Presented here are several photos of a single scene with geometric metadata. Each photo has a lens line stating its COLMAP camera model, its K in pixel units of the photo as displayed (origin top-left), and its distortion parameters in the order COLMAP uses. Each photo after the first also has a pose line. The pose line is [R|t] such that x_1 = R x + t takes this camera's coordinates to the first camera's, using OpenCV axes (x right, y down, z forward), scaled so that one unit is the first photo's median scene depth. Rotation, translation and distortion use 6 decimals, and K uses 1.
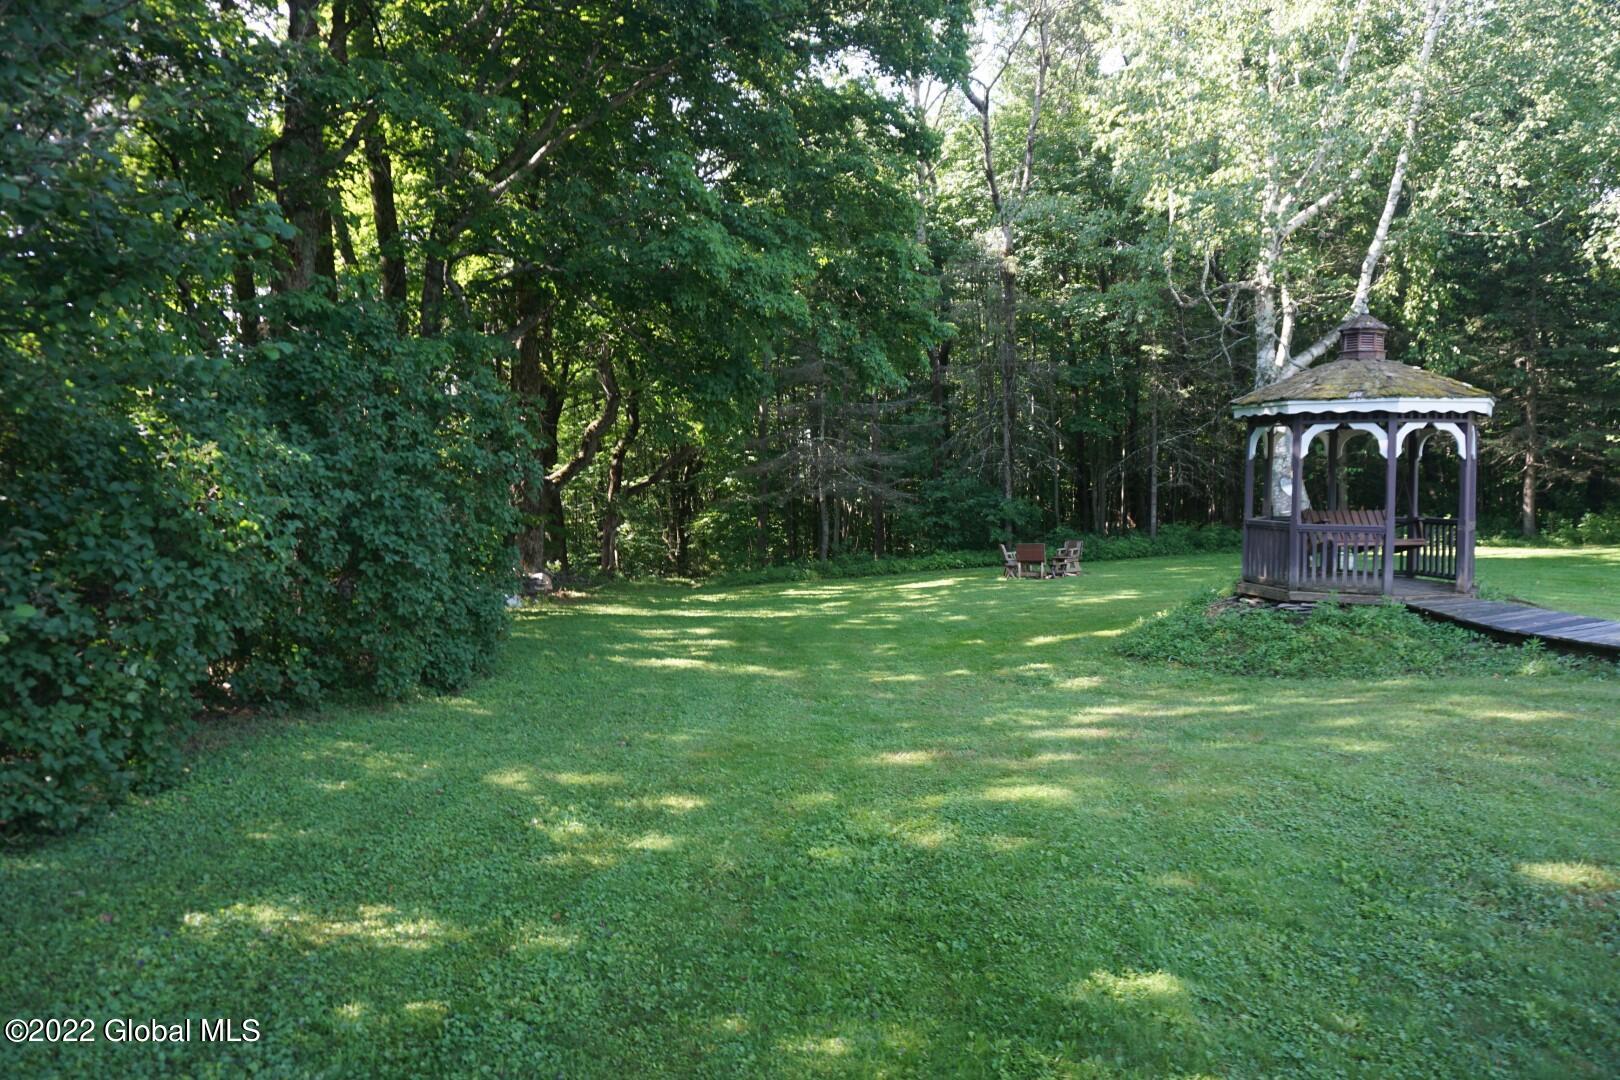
lens RADIAL K [[1116.2, 0, 810.0], [0, 1116.2, 540.0], [0, 0, 1]] dist [-0.059125, 0.043695]
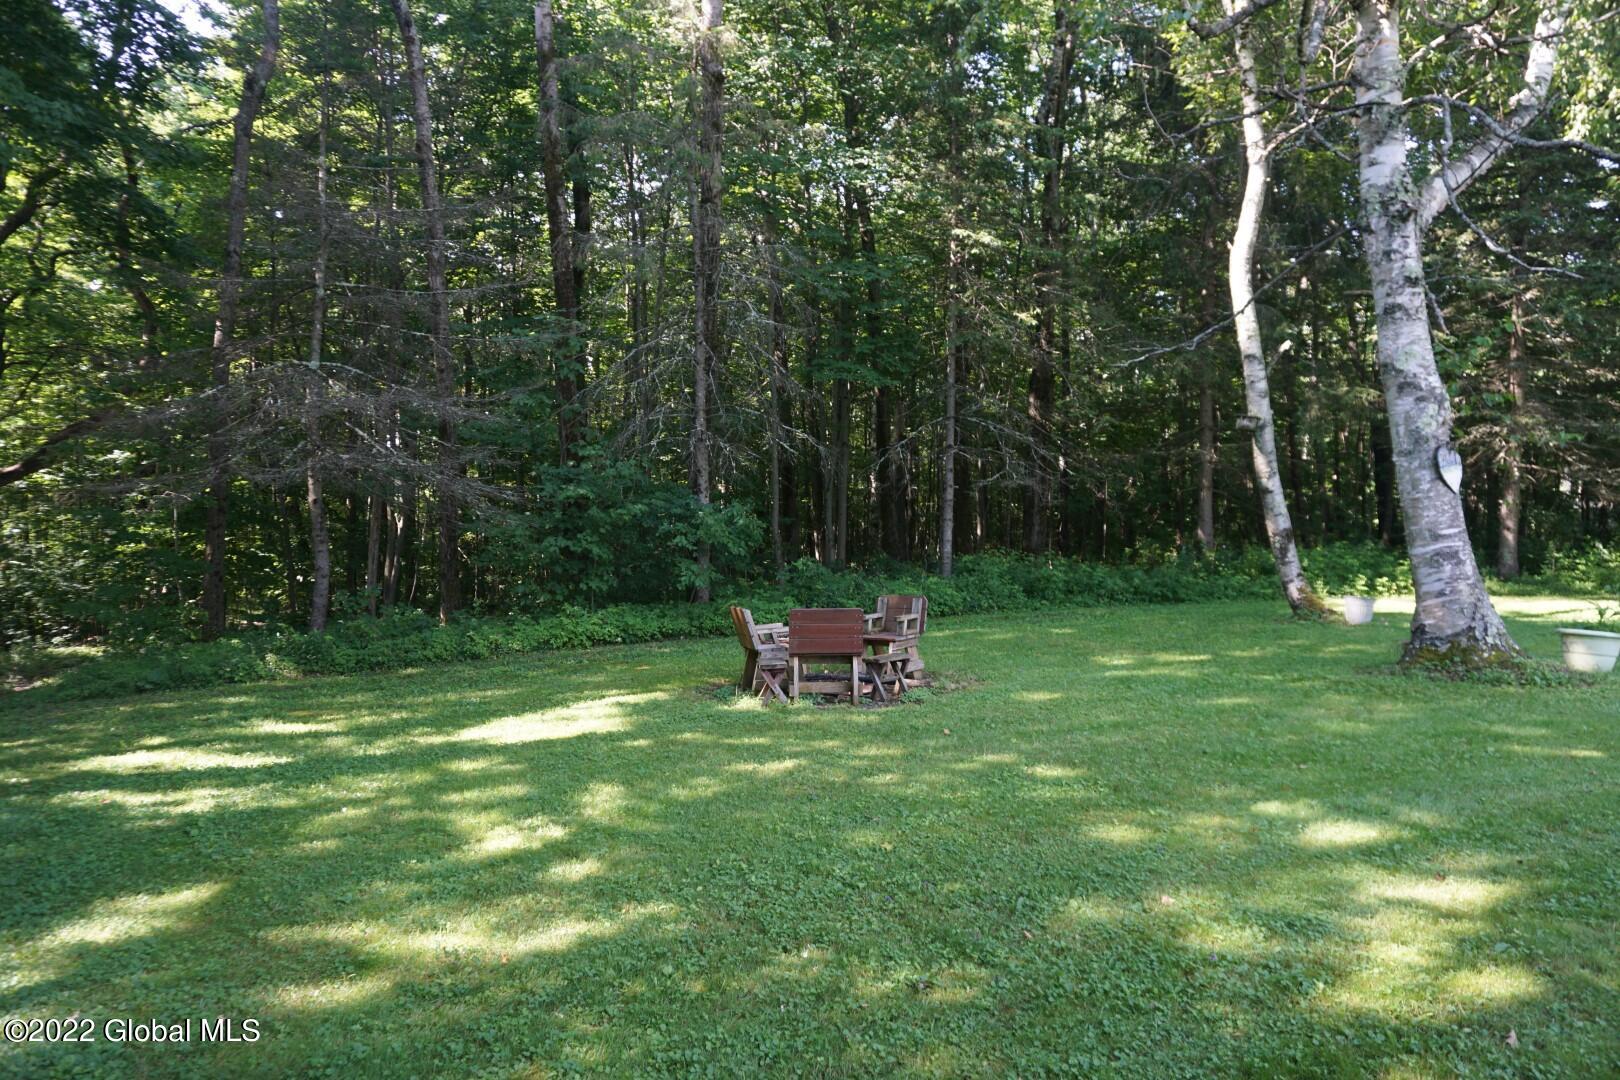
lens RADIAL K [[1116.2, 0, 810.0], [0, 1116.2, 540.0], [0, 0, 1]] dist [-0.059125, 0.043695]
pose [[0.943622, 0.009903, 0.330876, 0.054677], [-0.002236, 0.999720, -0.023544, -0.008873], [-0.331016, 0.021476, 0.943381, 0.520259]]
